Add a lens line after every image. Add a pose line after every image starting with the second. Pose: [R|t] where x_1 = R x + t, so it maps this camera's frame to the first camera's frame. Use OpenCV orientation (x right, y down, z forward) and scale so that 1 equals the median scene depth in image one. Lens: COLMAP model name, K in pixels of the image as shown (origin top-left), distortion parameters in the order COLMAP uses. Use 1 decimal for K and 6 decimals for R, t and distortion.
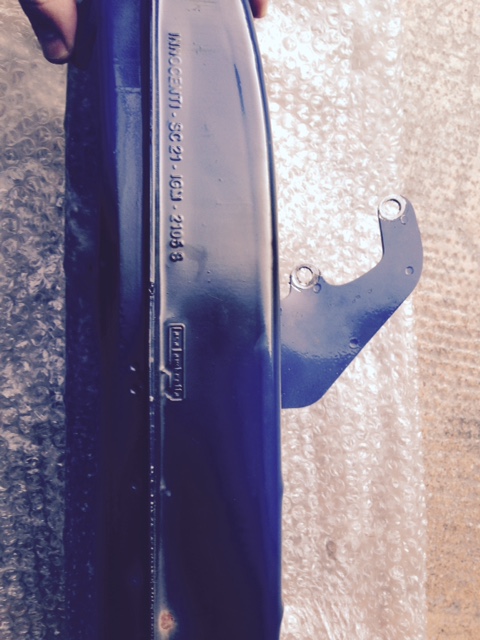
lens RADIAL K [[621.3, 0, 239.2], [0, 621.3, 323.0], [0, 0, 1]] dist [0.041931, 0.000000]
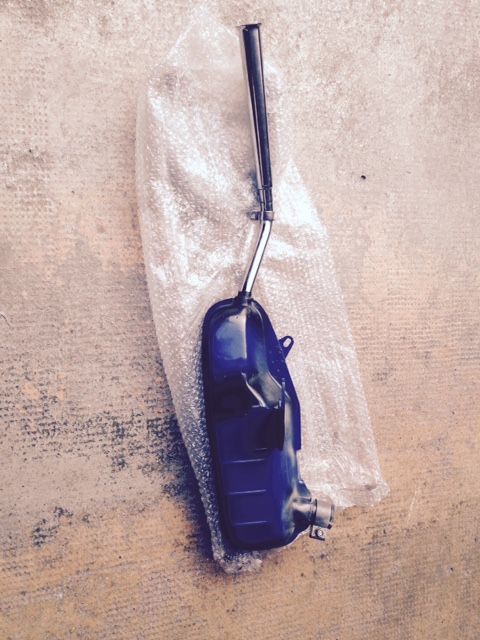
lens RADIAL K [[621.3, 0, 239.8], [0, 621.3, 317.6], [0, 0, 1]] dist [0.041931, 0.000000]
pose [[0.977478, -0.197901, 0.073299, -0.318897], [0.191325, 0.977577, 0.087963, -0.396588], [-0.089064, -0.071958, 0.993423, -1.418555]]
